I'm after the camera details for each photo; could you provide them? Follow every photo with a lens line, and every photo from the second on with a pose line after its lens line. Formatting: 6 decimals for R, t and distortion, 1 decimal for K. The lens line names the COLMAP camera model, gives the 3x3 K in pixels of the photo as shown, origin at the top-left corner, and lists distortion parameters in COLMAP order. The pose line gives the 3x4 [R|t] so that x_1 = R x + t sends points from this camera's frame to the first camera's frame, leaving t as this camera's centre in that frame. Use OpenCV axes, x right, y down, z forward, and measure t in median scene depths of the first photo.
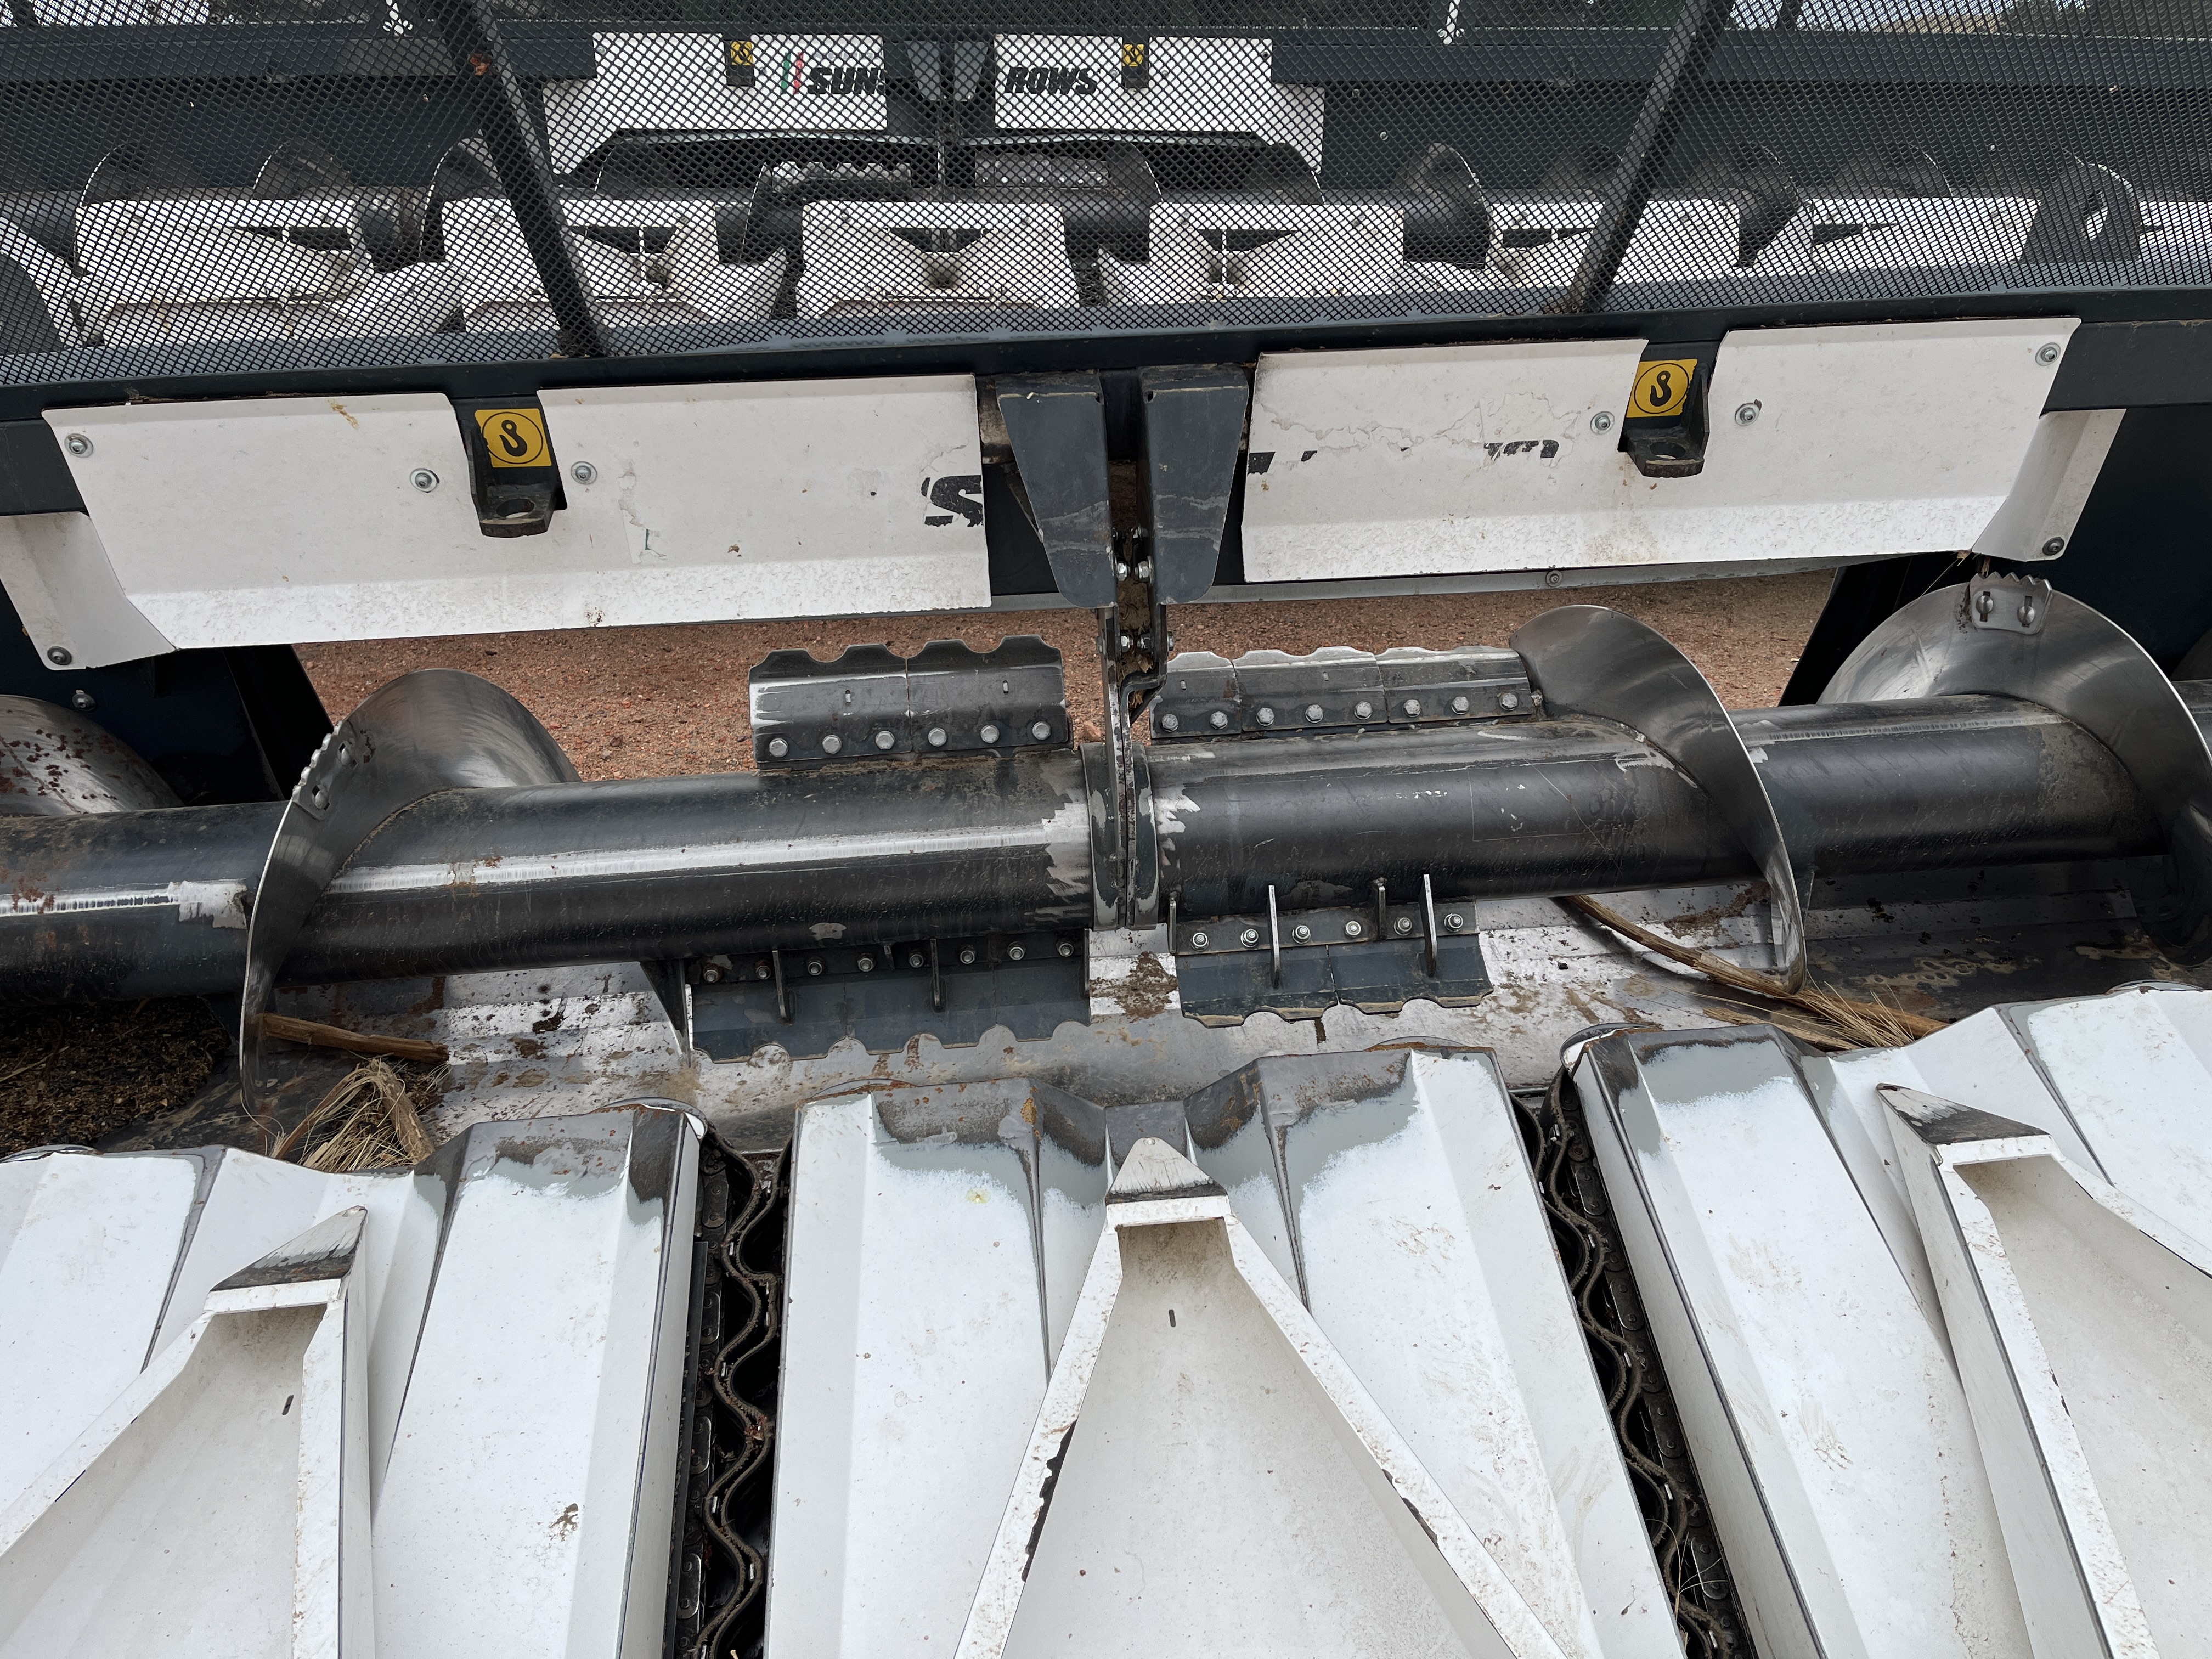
lens RADIAL K [[1629.4, 0, 1108.9], [0, 1629.4, 834.4], [0, 0, 1]] dist [0.073591, -0.106488]
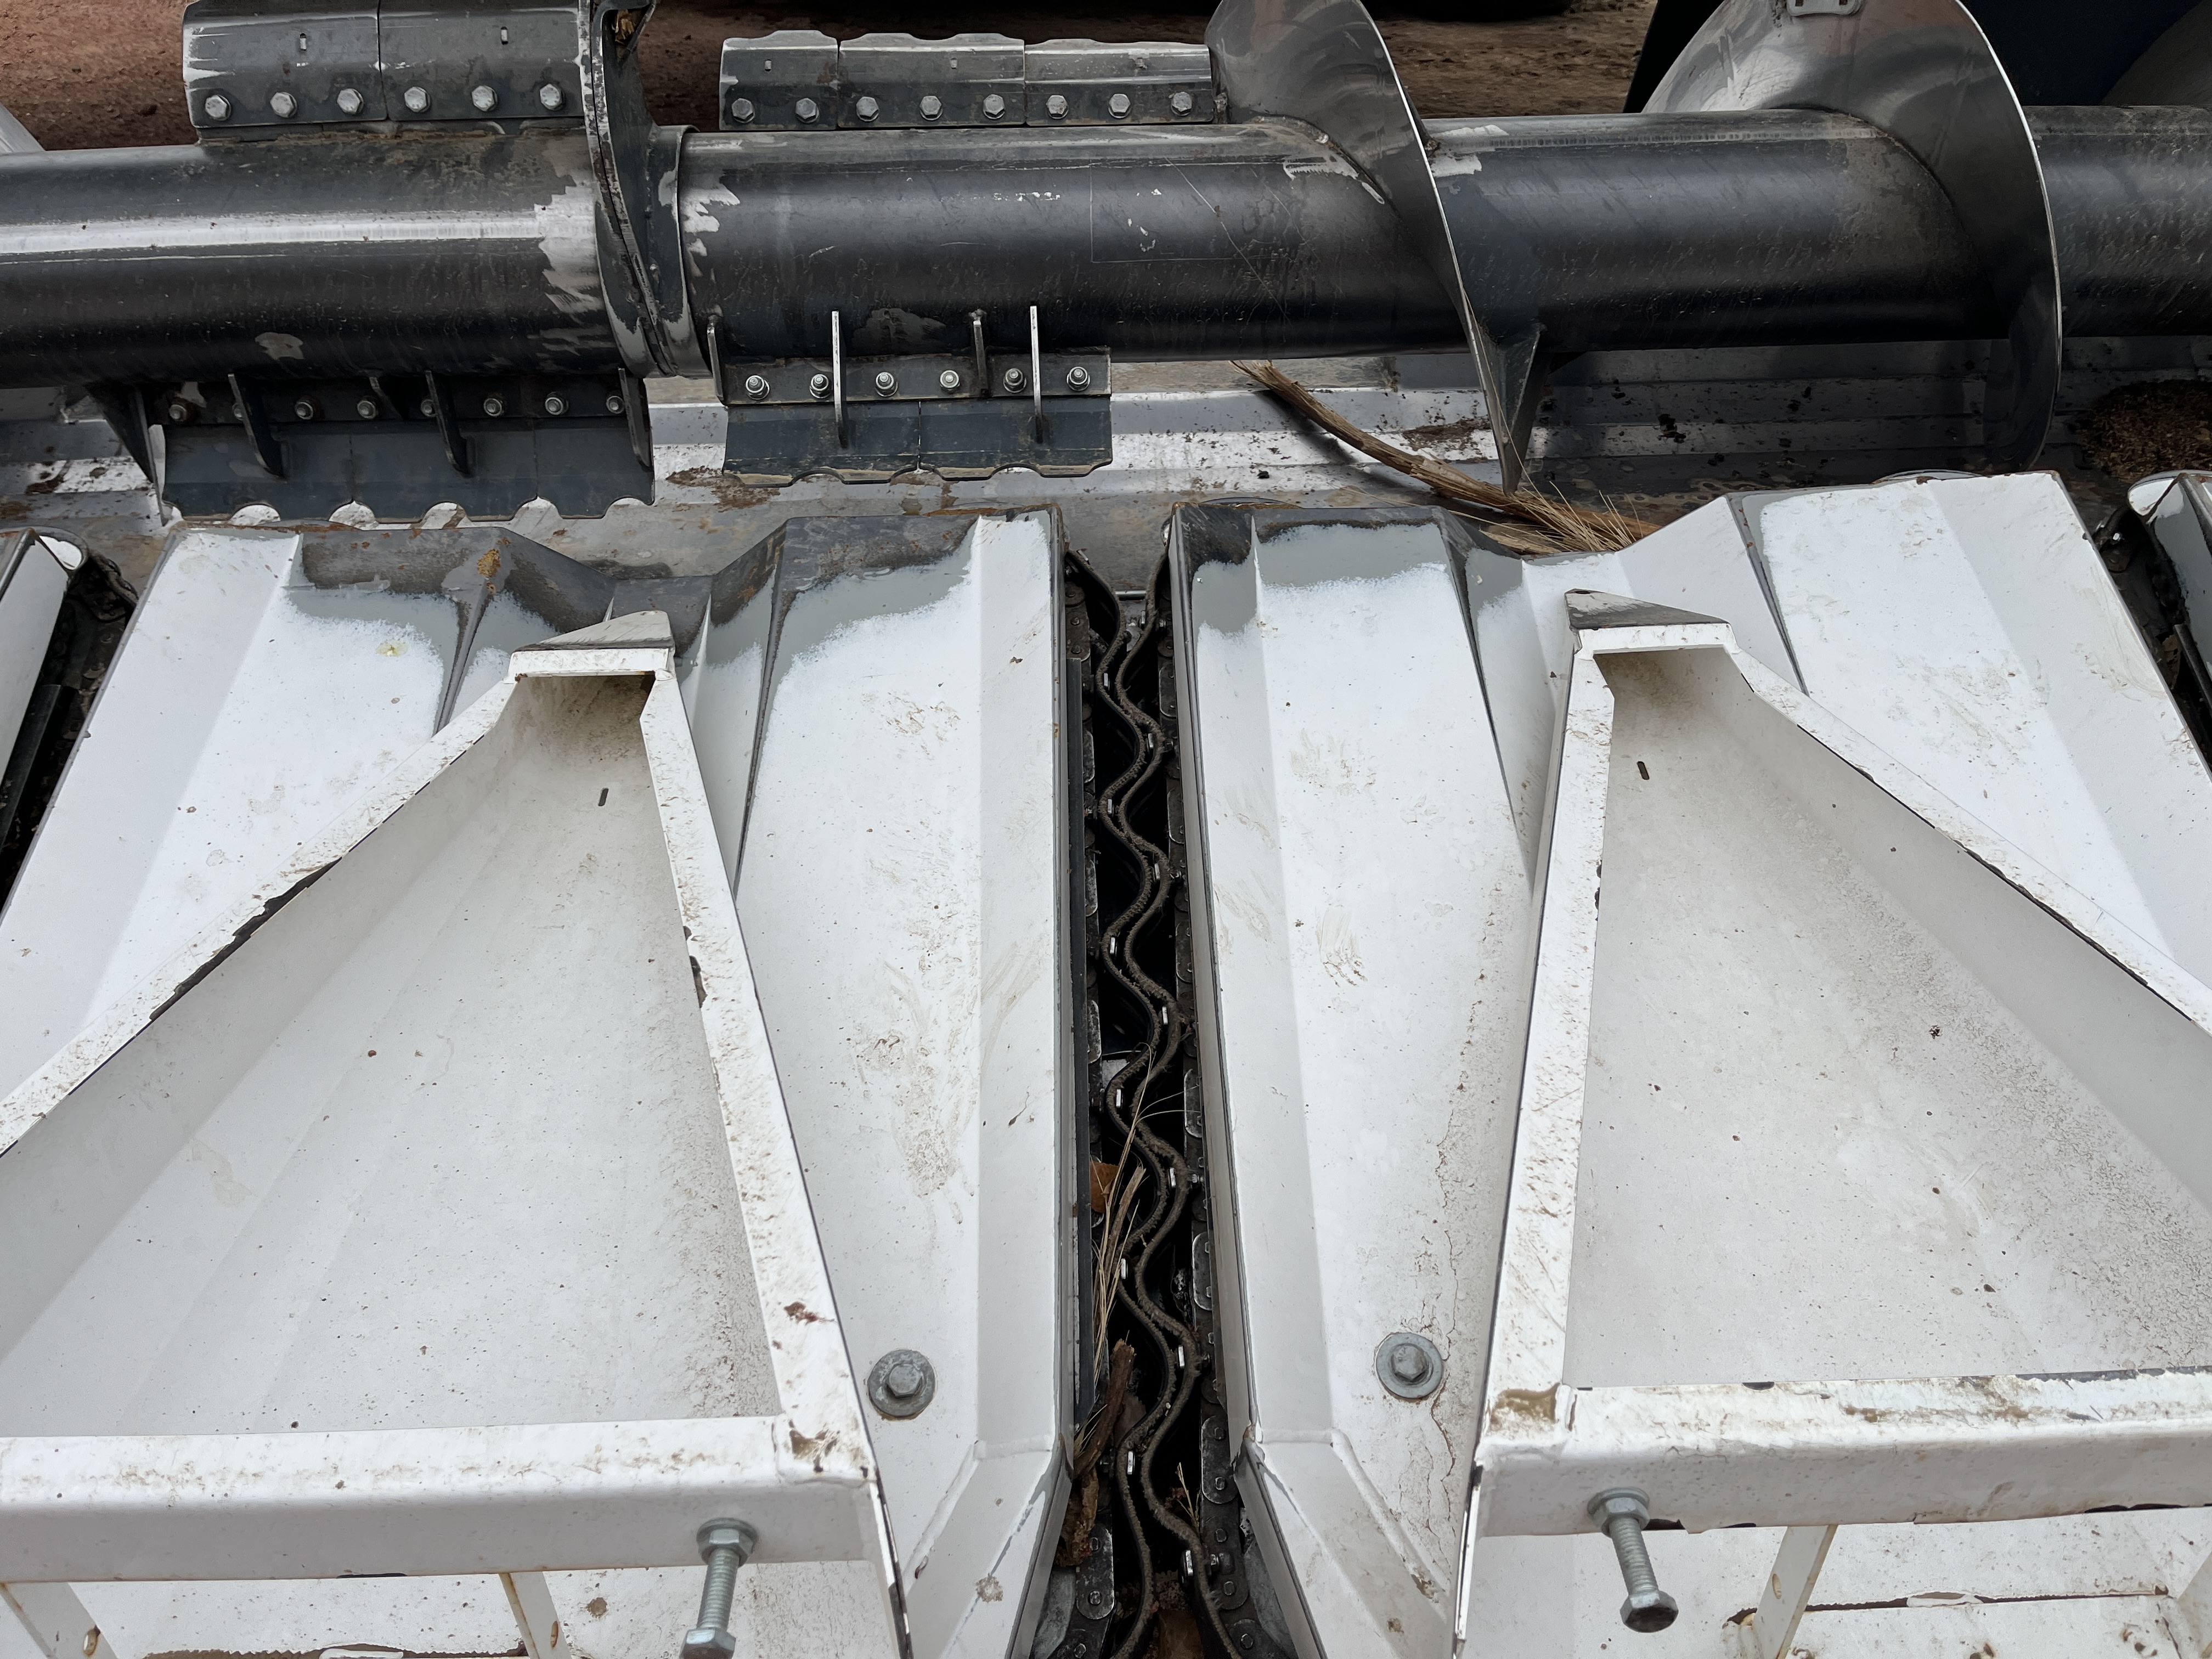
lens RADIAL K [[1629.4, 0, 1108.9], [0, 1629.4, 834.4], [0, 0, 1]] dist [0.073591, -0.106488]
pose [[0.998209, 0.046409, -0.037760, 0.278115], [-0.039457, 0.985059, 0.167638, 0.144665], [0.044976, -0.165848, 0.985125, 0.178324]]
